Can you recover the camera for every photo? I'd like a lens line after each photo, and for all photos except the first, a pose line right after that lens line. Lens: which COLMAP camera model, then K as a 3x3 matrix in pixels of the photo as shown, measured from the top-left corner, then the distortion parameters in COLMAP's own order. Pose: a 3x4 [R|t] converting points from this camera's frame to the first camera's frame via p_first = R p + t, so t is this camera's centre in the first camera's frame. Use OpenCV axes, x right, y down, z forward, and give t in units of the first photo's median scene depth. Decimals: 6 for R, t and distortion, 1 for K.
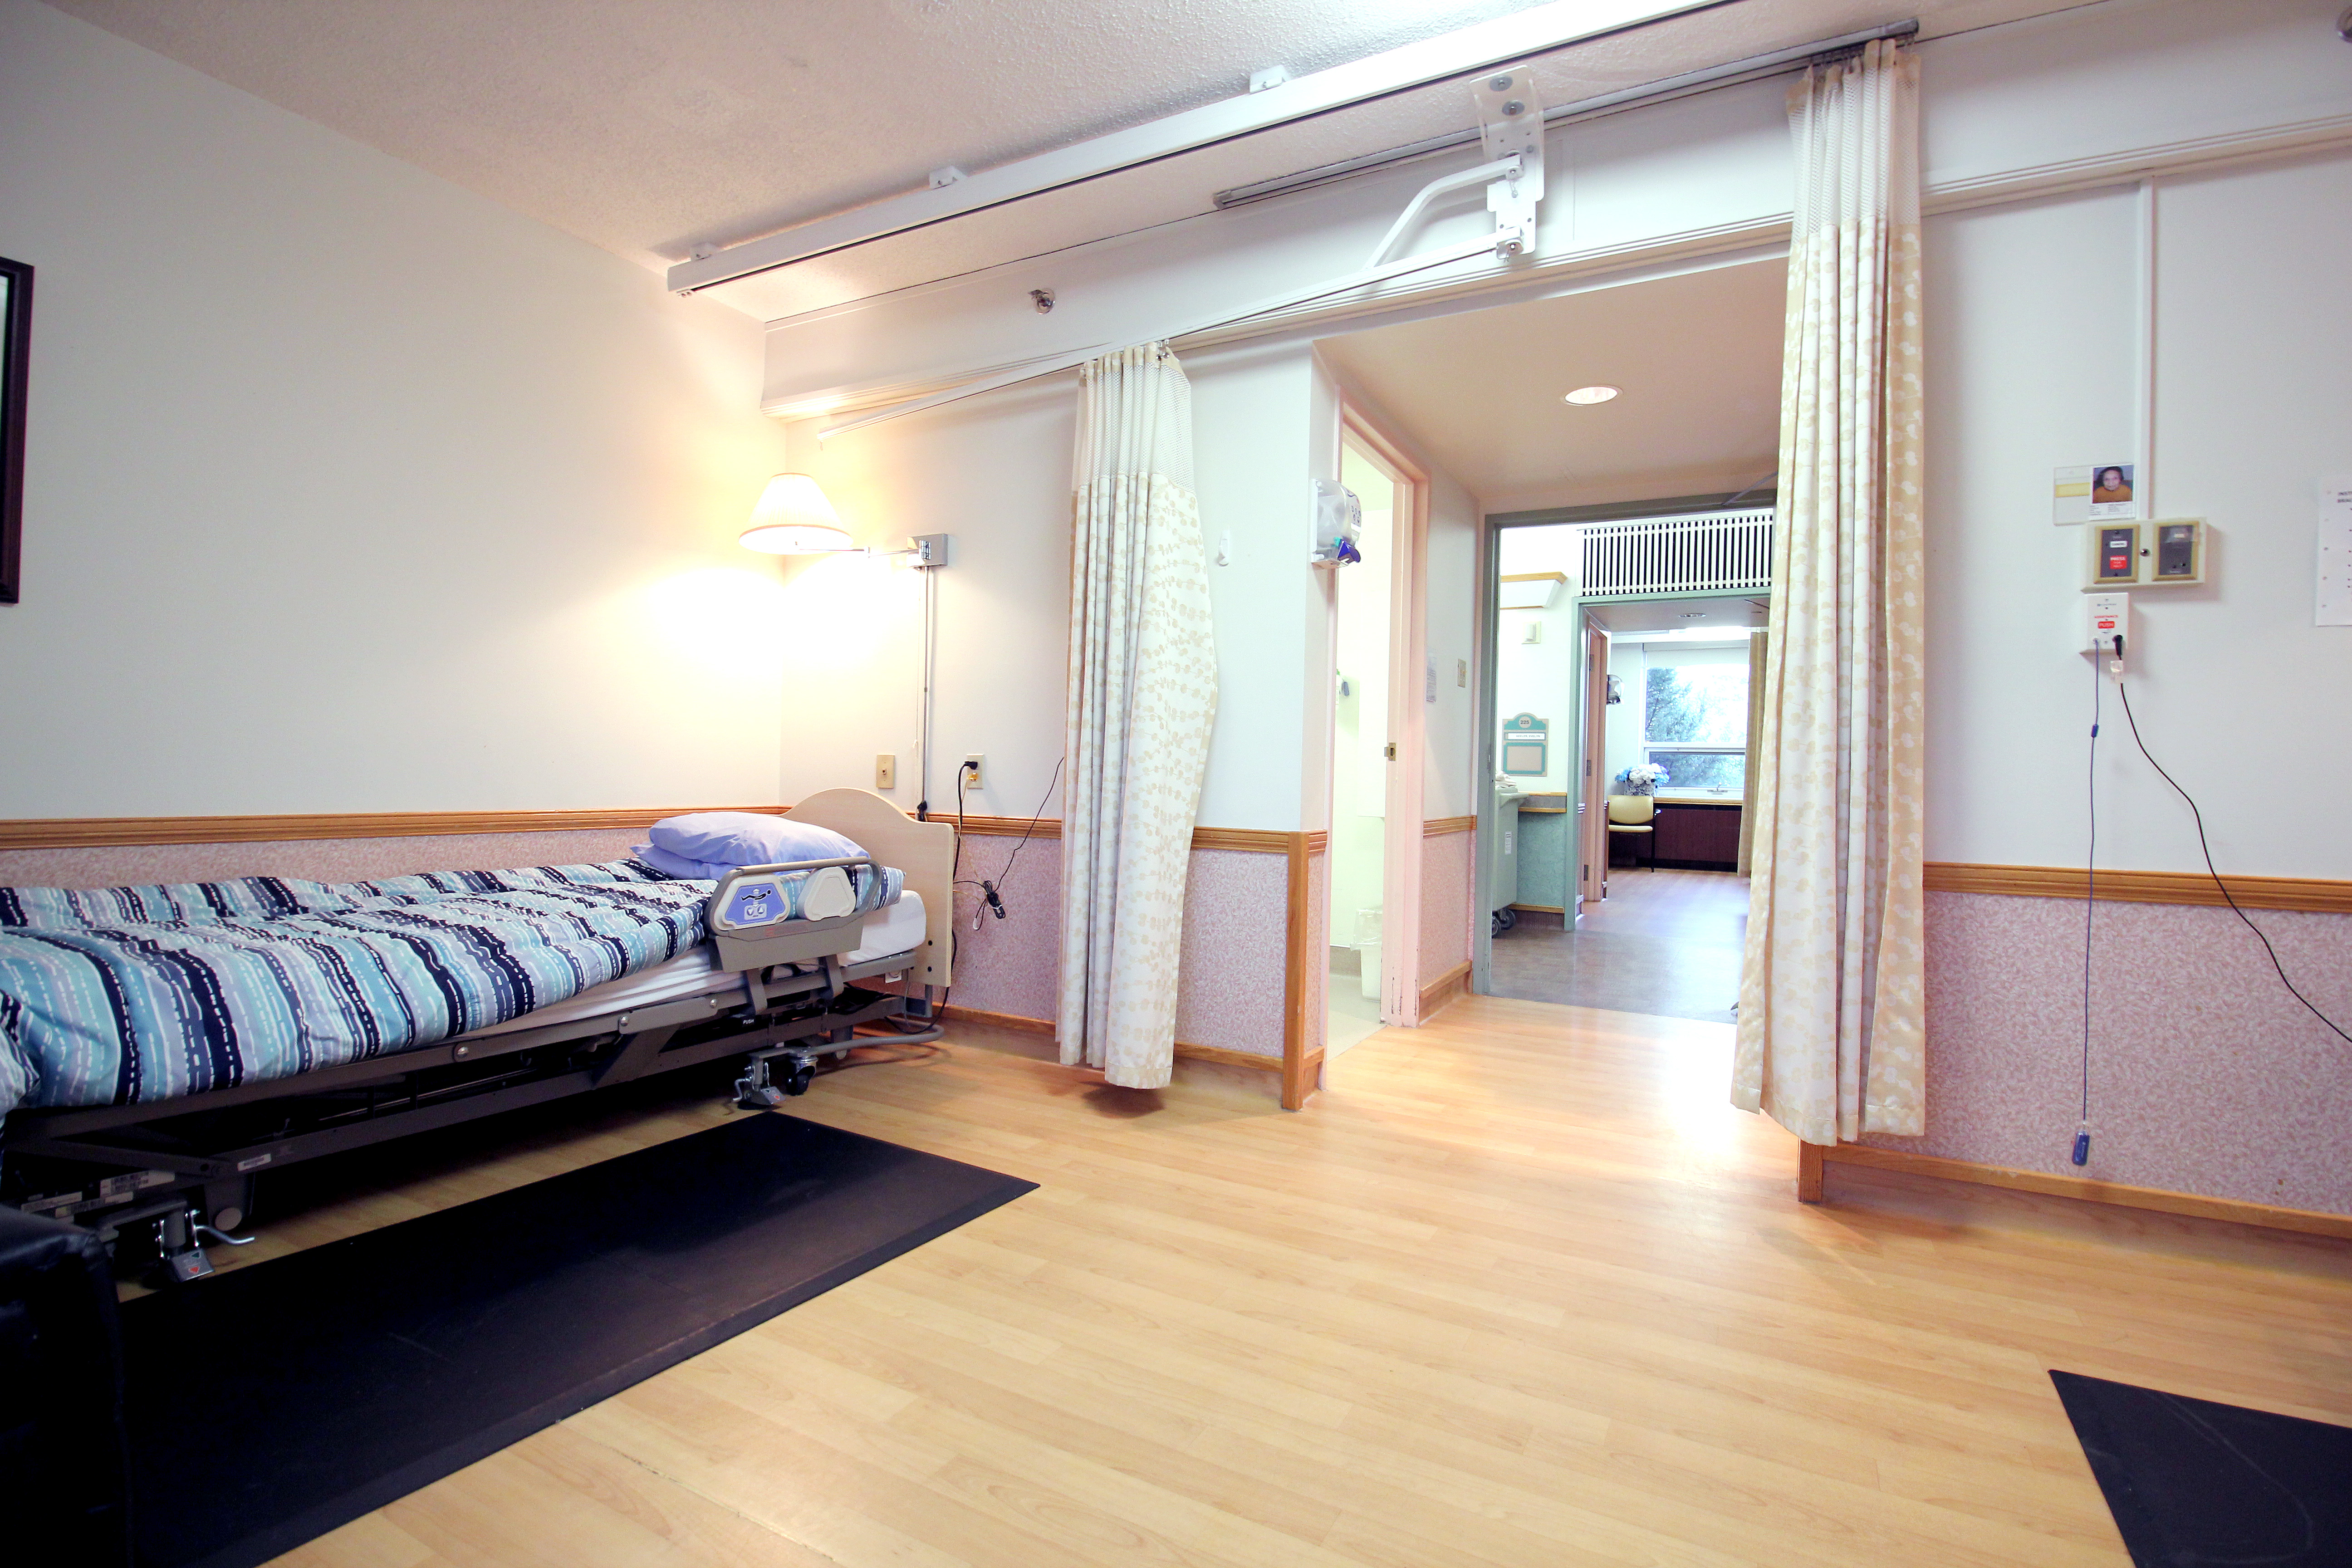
lens RADIAL K [[1086.9, 0, 1192.3], [0, 1086.9, 781.9], [0, 0, 1]] dist [-0.001685, -0.011726]
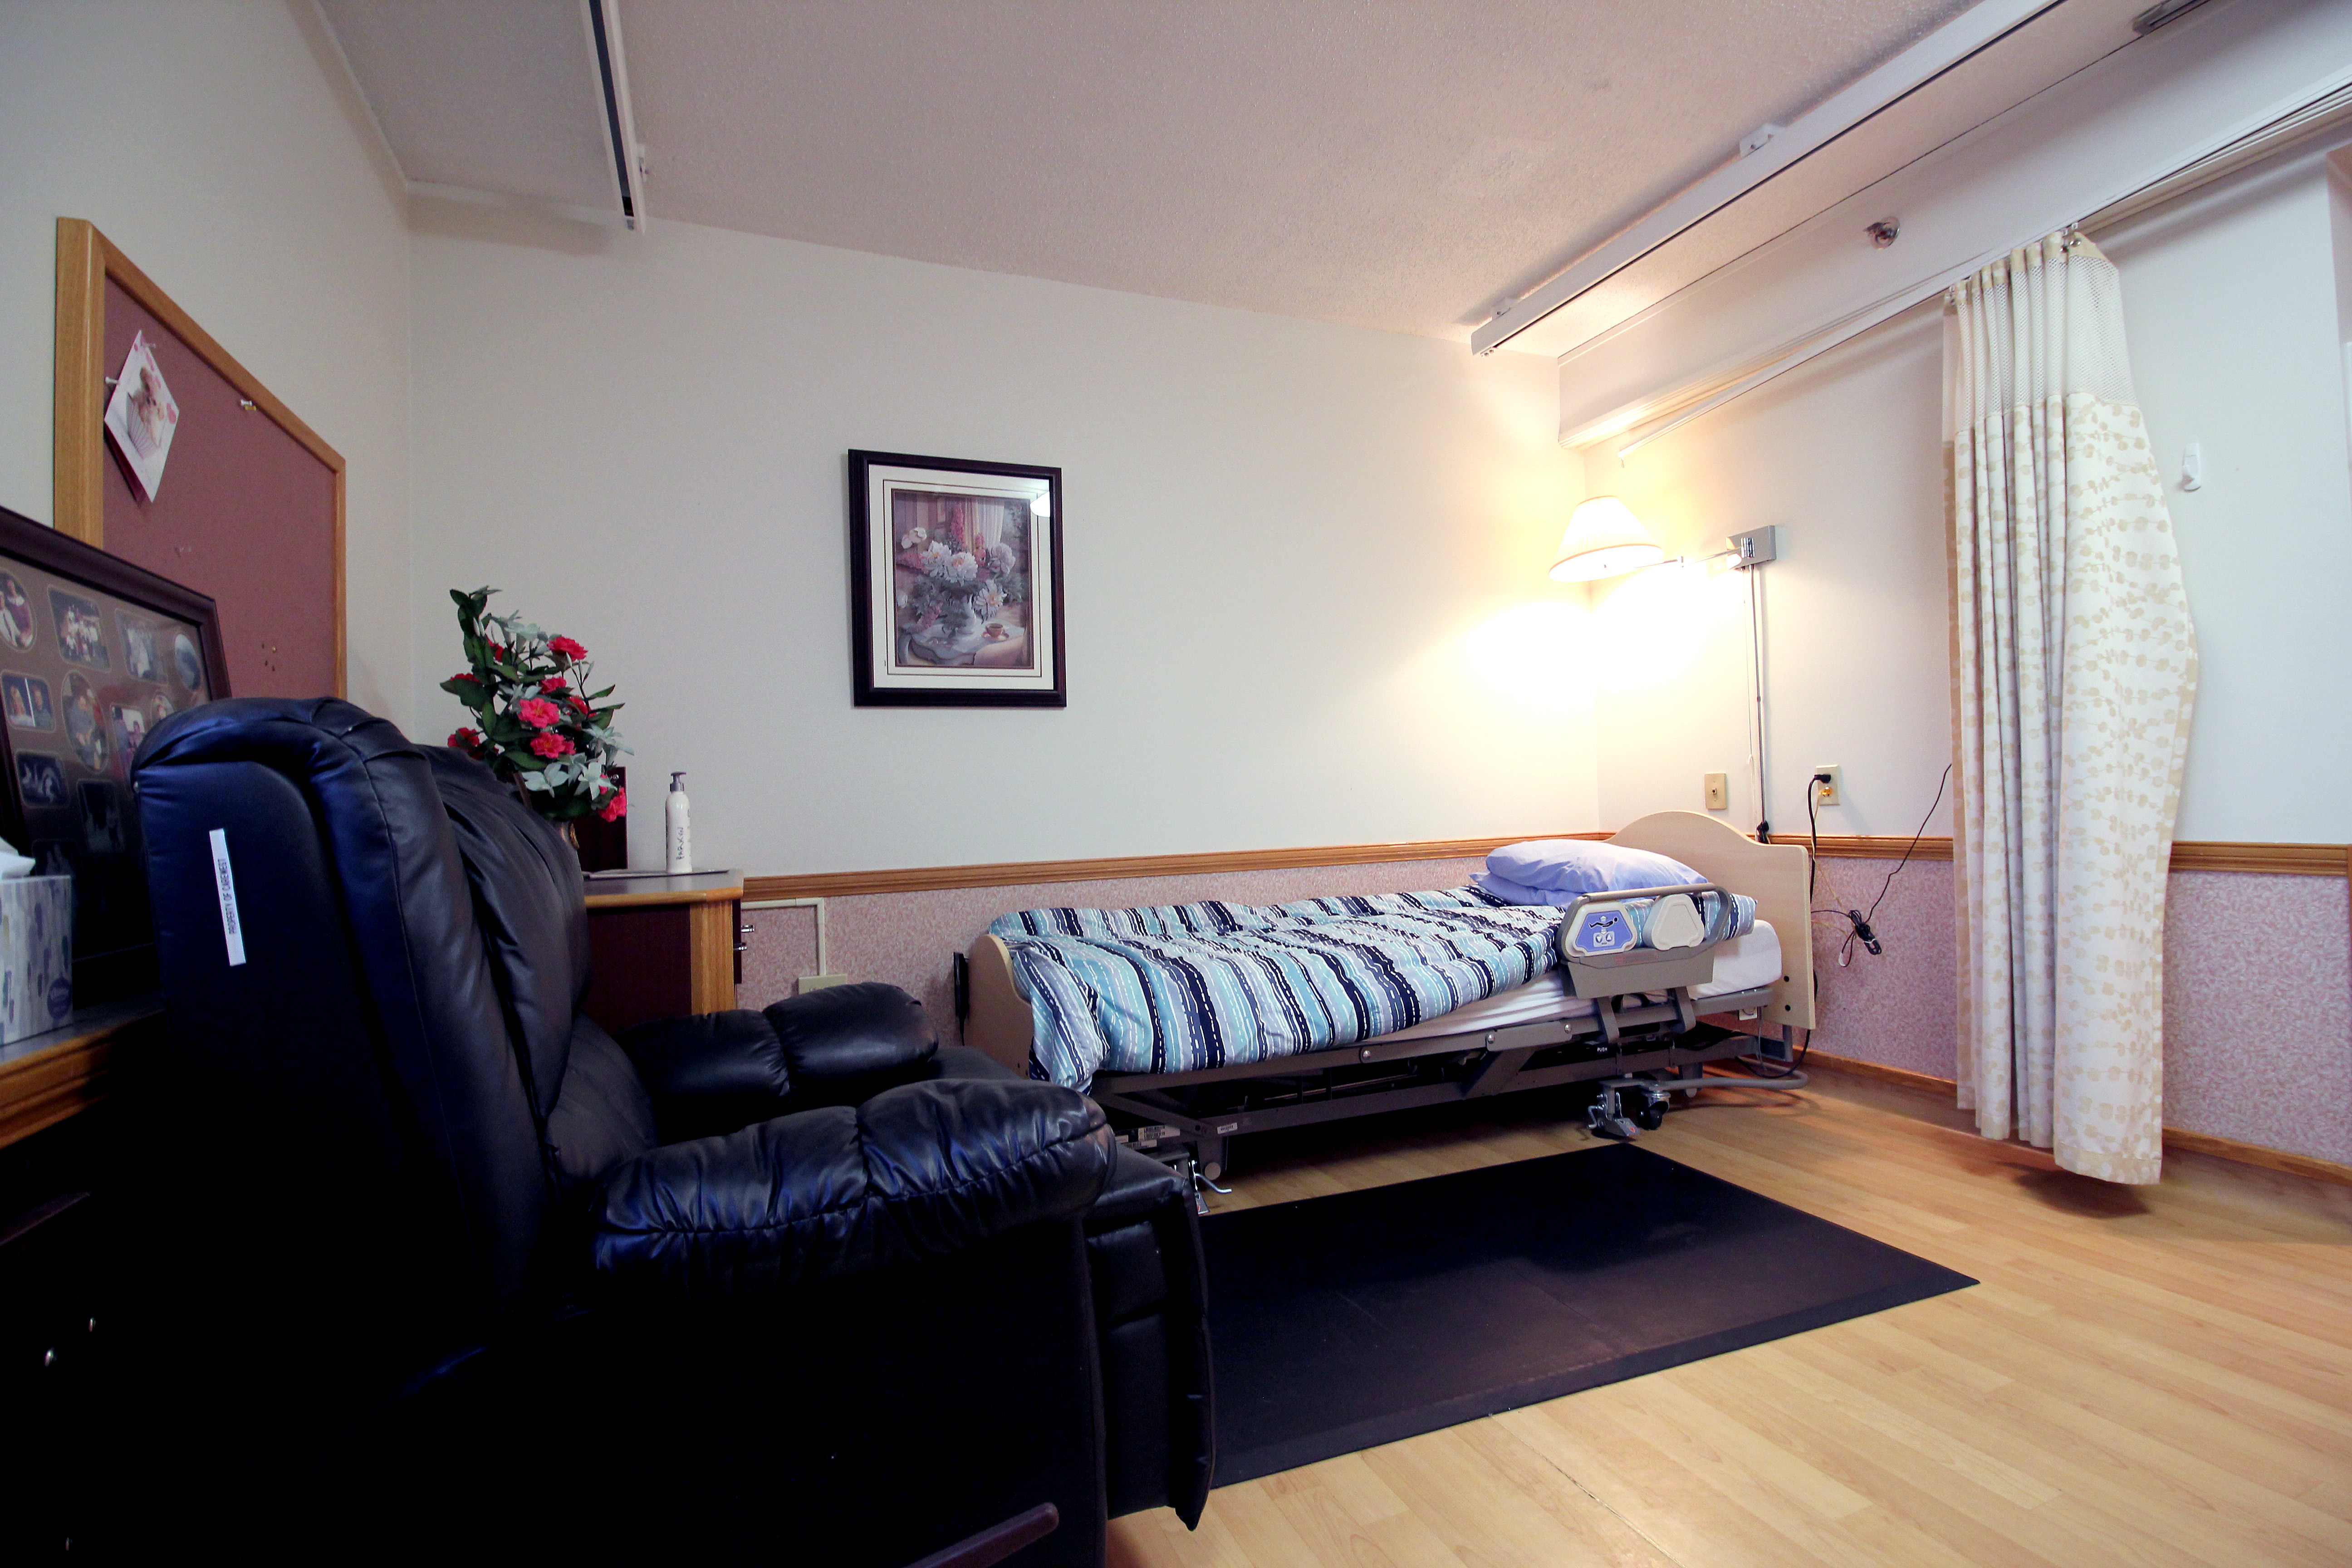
lens RADIAL K [[1086.9, 0, 1192.9], [0, 1086.9, 786.6], [0, 0, 1]] dist [-0.001685, -0.011726]
pose [[0.773038, -0.058898, -0.631619, -0.058308], [0.046923, 0.998262, -0.035657, -0.002250], [0.632621, -0.002073, 0.774458, -0.008850]]
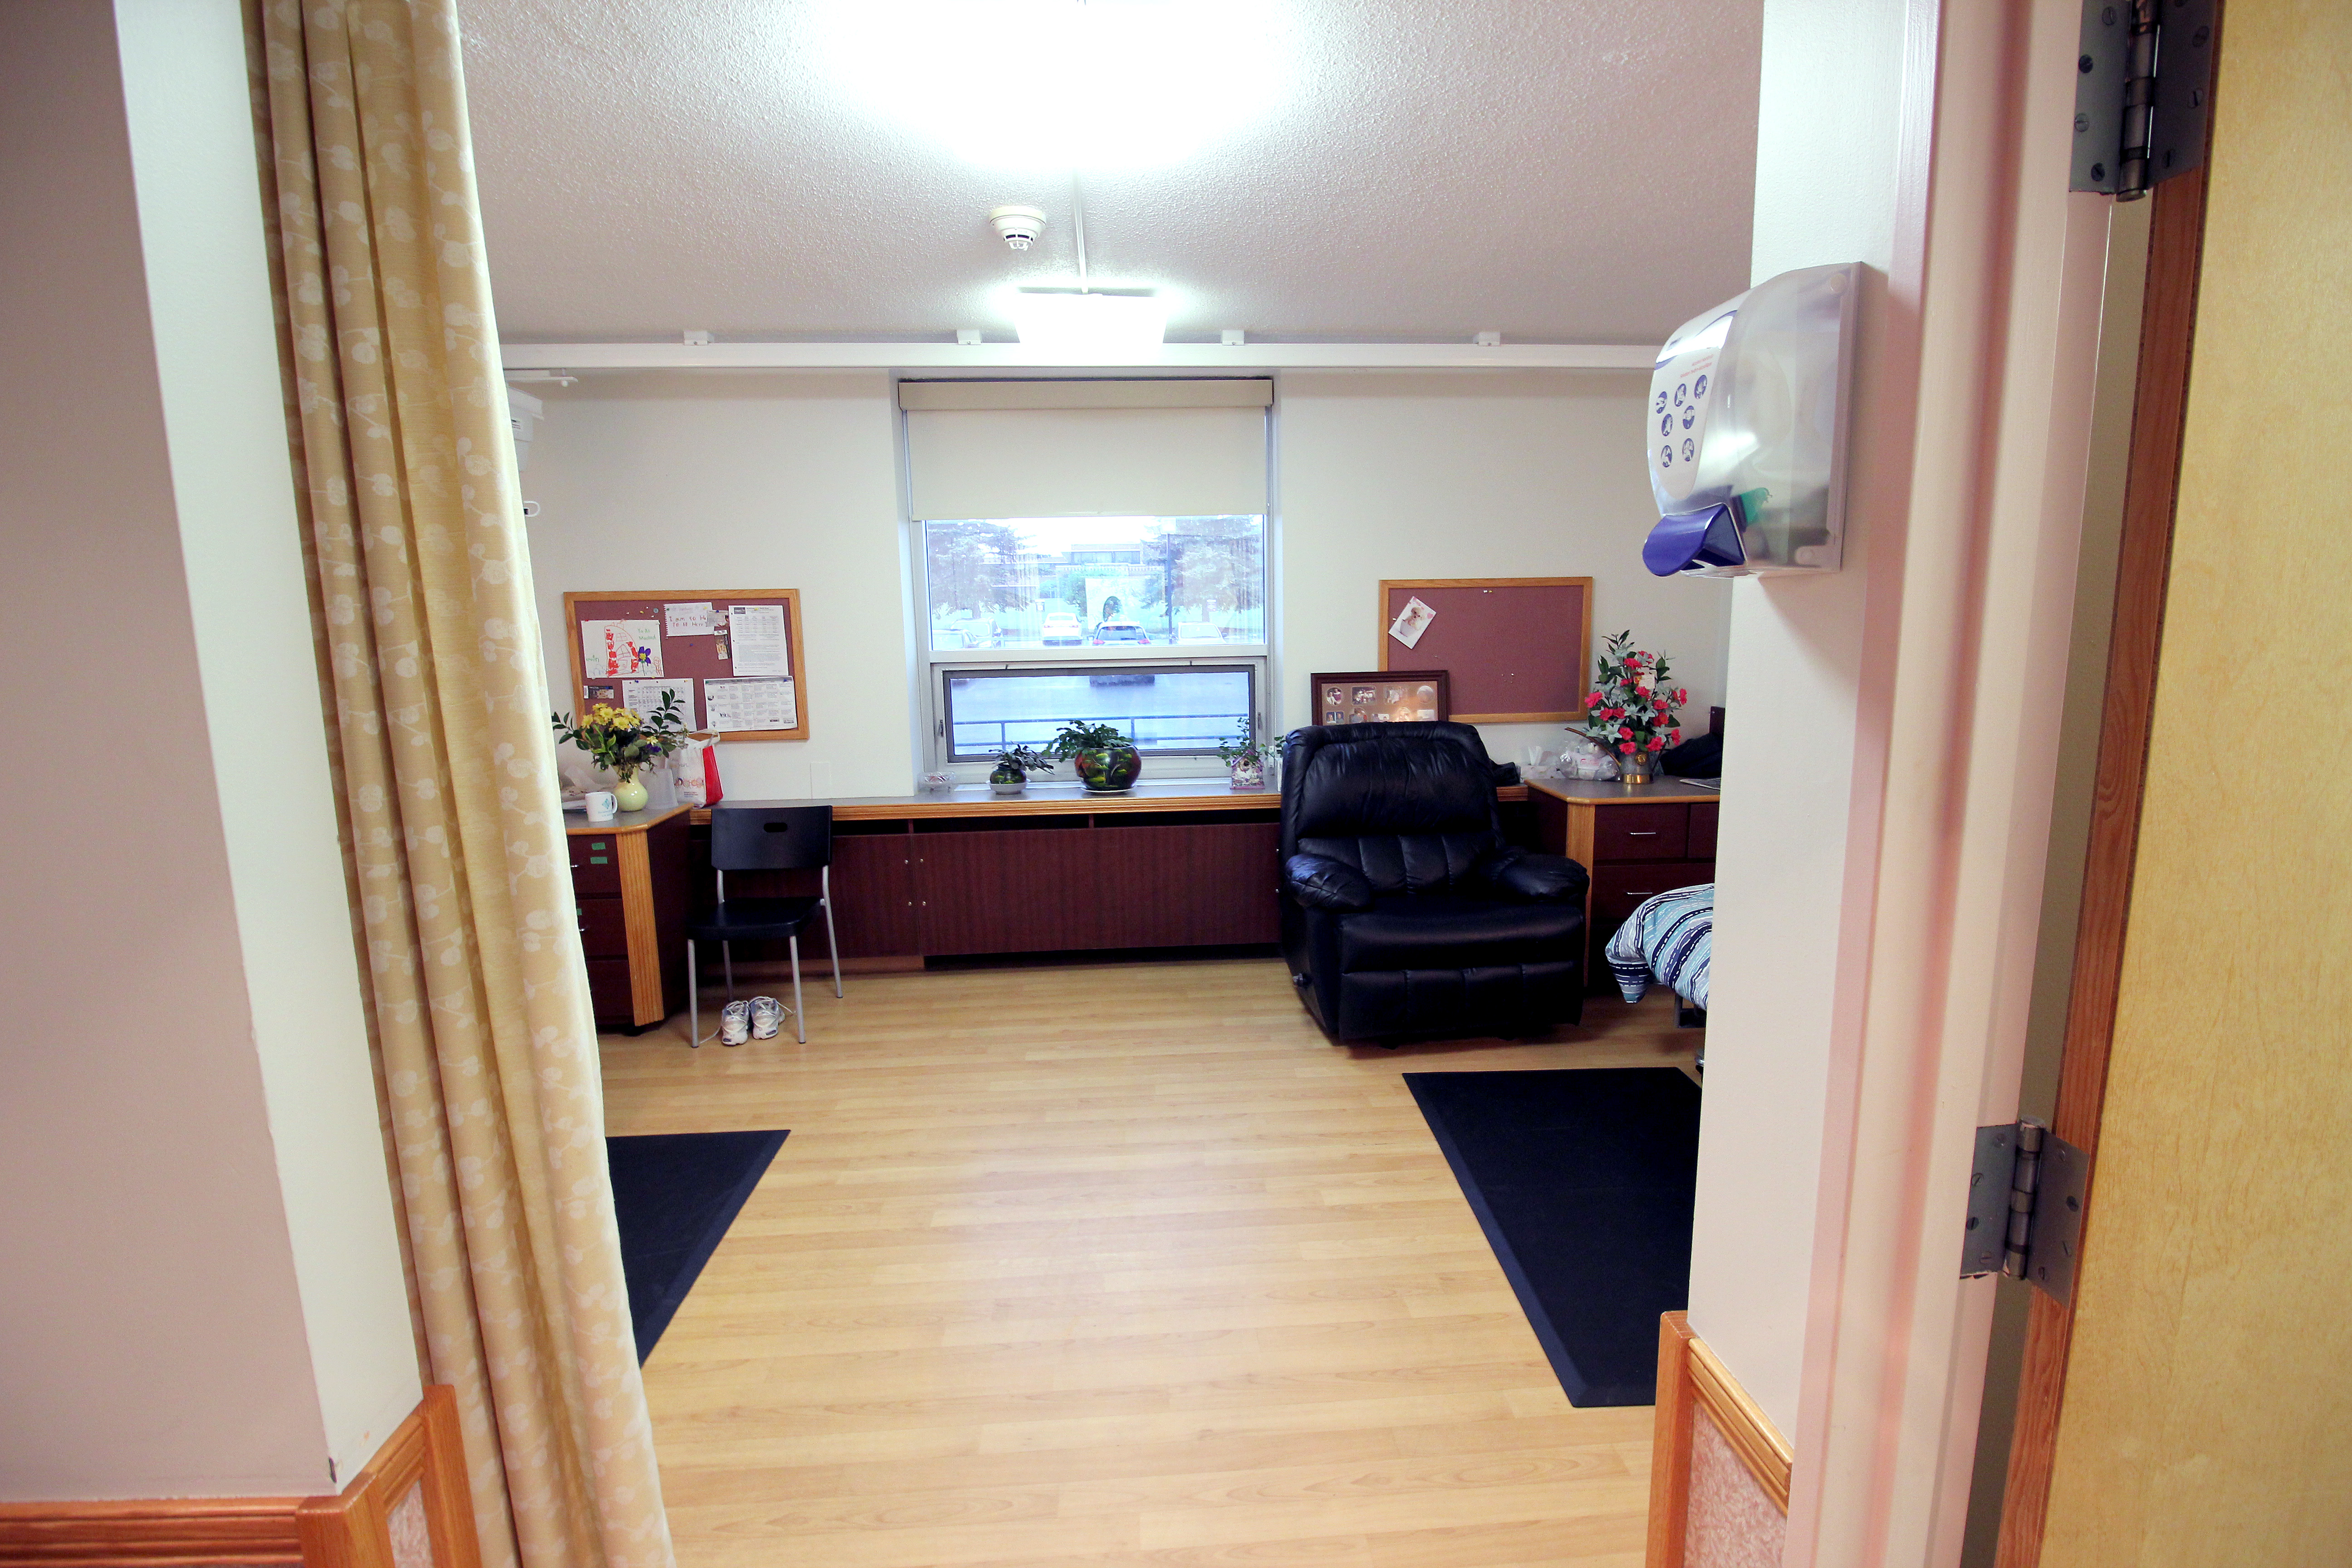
lens RADIAL K [[1086.9, 0, 1188.6], [0, 1086.9, 785.2], [0, 0, 1]] dist [-0.001685, -0.011726]
pose [[-0.847384, 0.072095, -0.526063, 0.495316], [-0.008177, 0.988850, 0.148690, -0.220584], [0.530917, 0.130299, -0.837347, 1.391877]]
